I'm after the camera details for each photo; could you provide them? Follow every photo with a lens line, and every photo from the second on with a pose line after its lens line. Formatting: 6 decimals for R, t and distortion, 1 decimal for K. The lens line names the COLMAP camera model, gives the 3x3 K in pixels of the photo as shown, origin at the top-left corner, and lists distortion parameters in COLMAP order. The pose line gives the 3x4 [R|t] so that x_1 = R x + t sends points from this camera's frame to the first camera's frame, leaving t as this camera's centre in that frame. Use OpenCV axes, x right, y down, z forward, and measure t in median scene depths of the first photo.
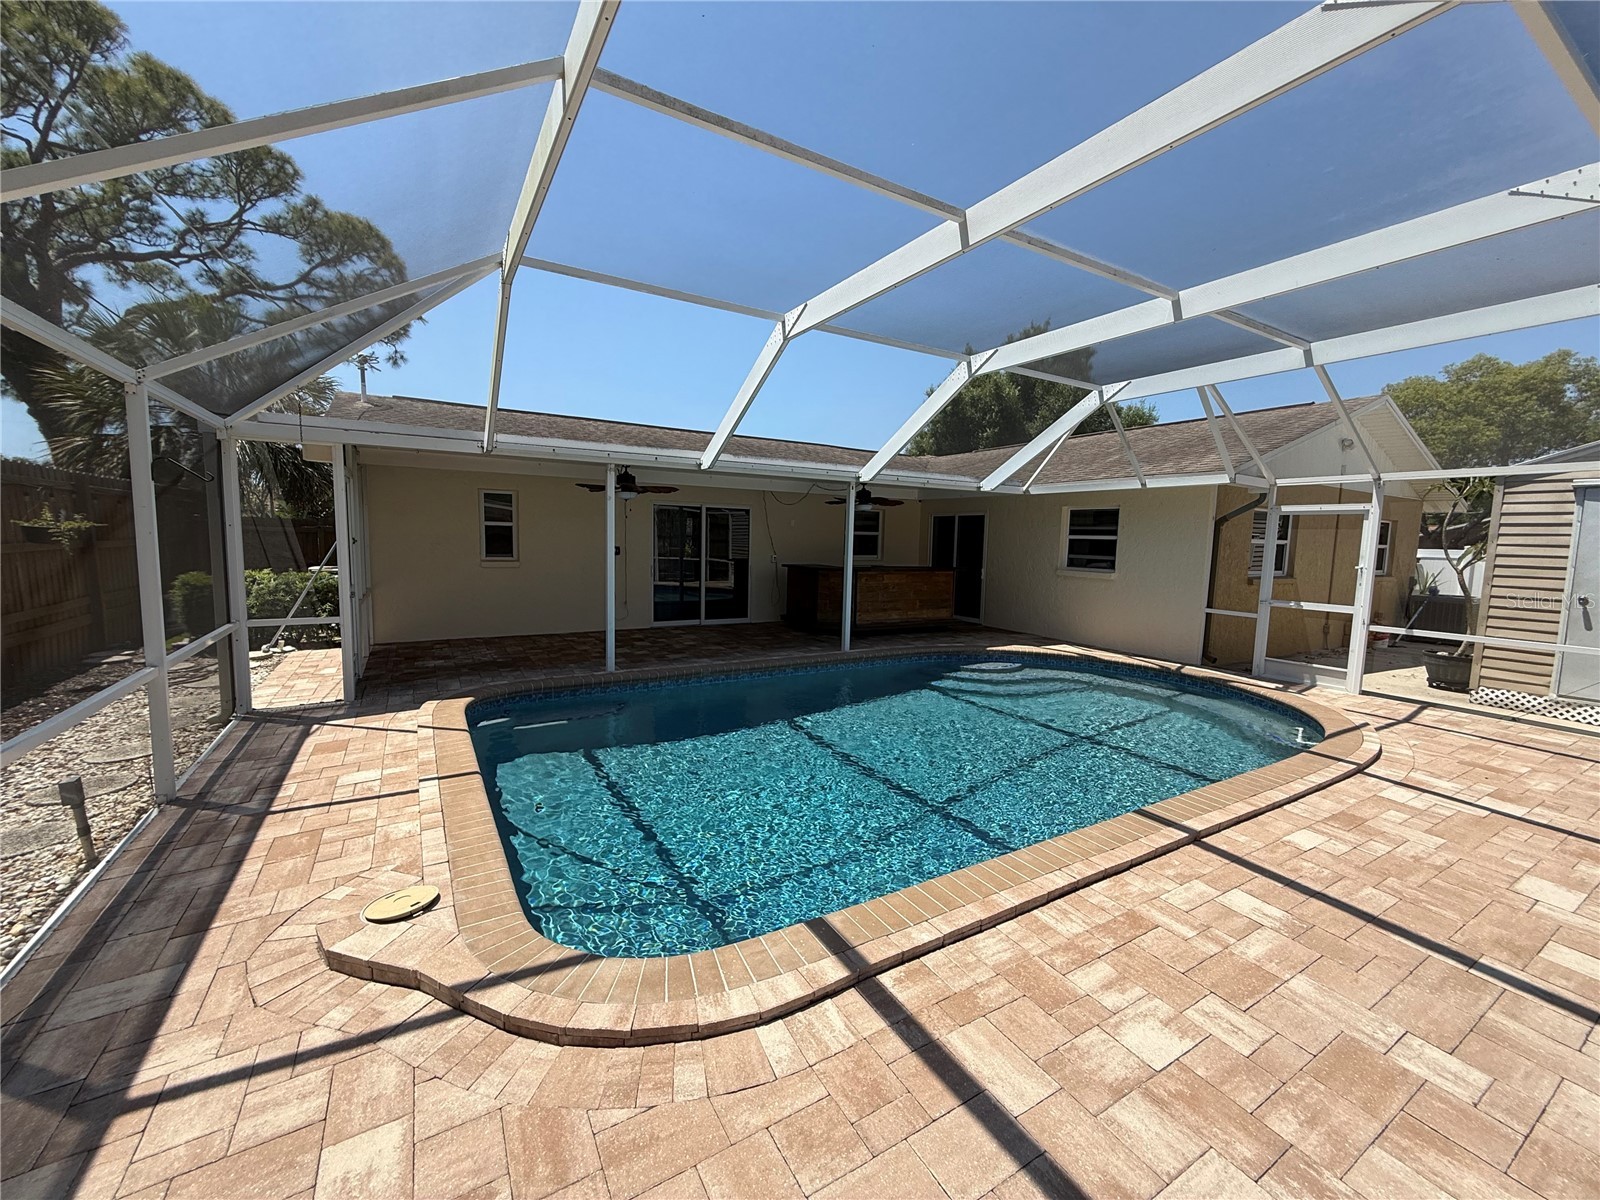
lens RADIAL K [[636.8, 0, 795.3], [0, 636.8, 599.4], [0, 0, 1]] dist [0.000105, 0.000642]
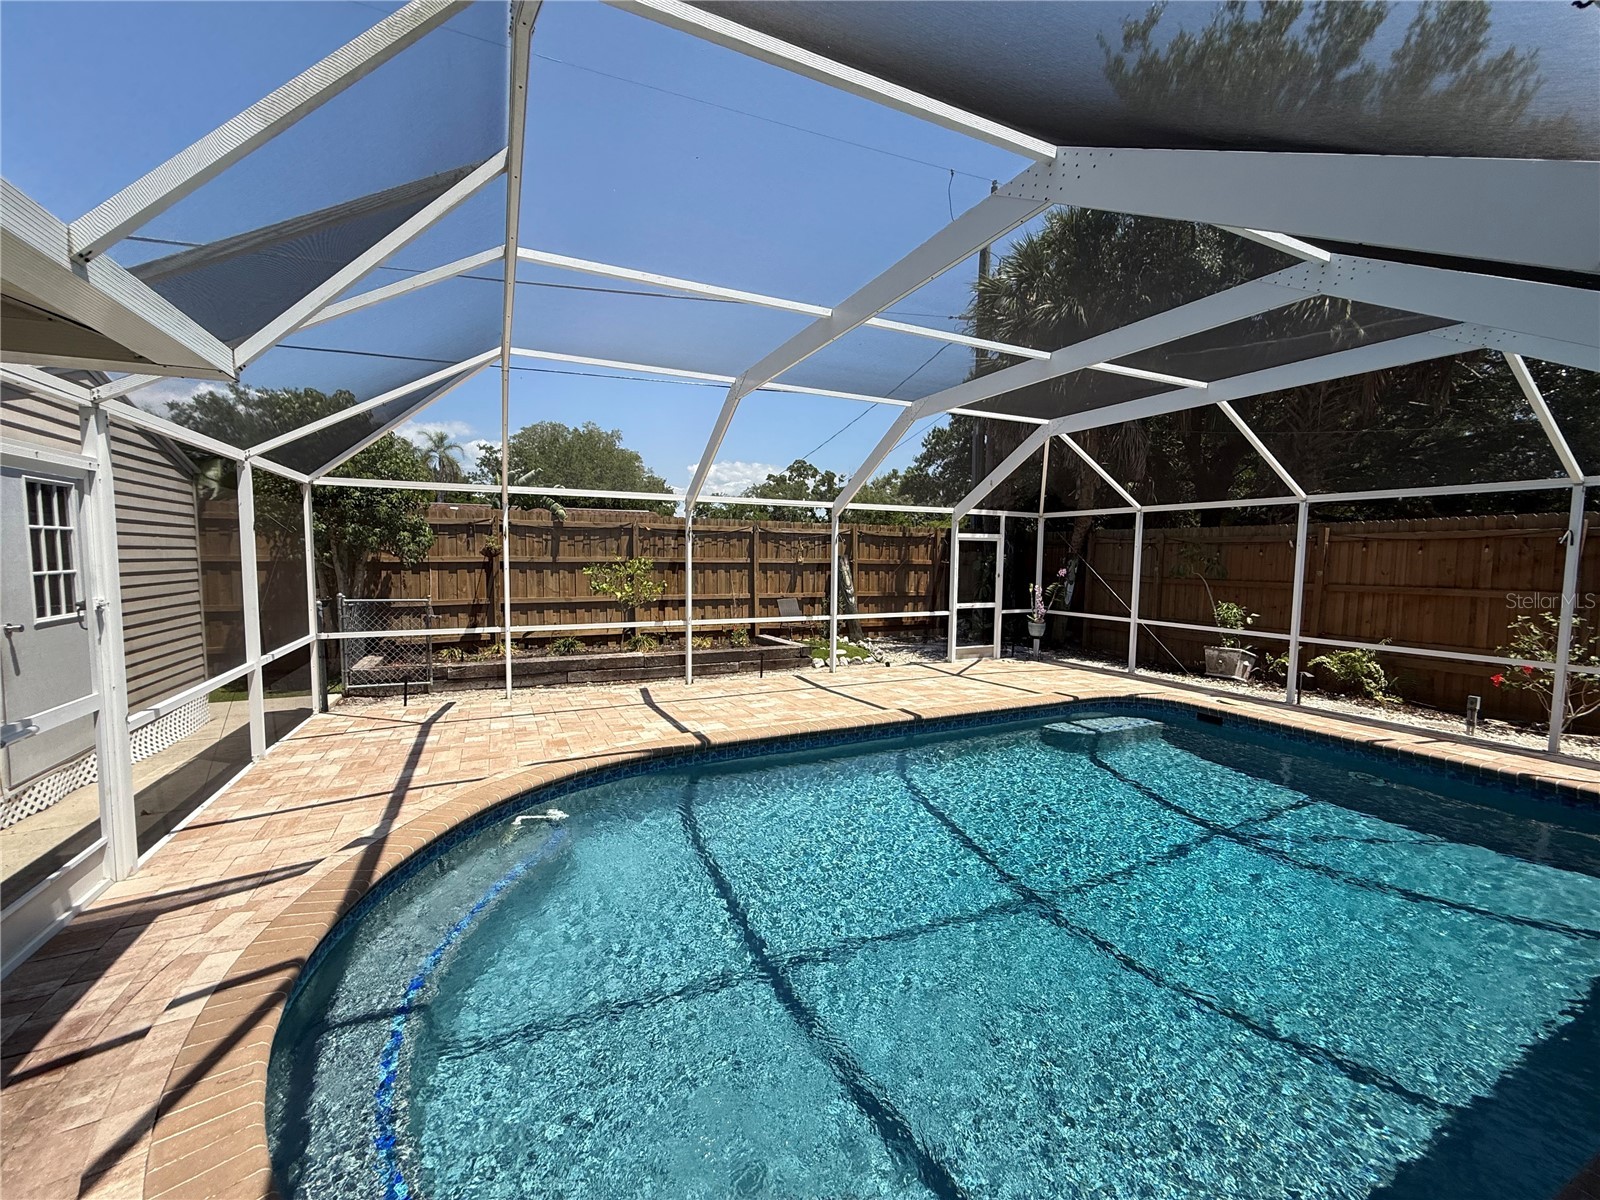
lens RADIAL K [[636.8, 0, 795.3], [0, 636.8, 599.4], [0, 0, 1]] dist [0.000105, 0.000642]
pose [[-0.994874, -0.040123, 0.092819, 0.358667], [-0.023828, 0.985083, 0.170424, -0.132559], [-0.098273, 0.167339, -0.980989, 1.332398]]
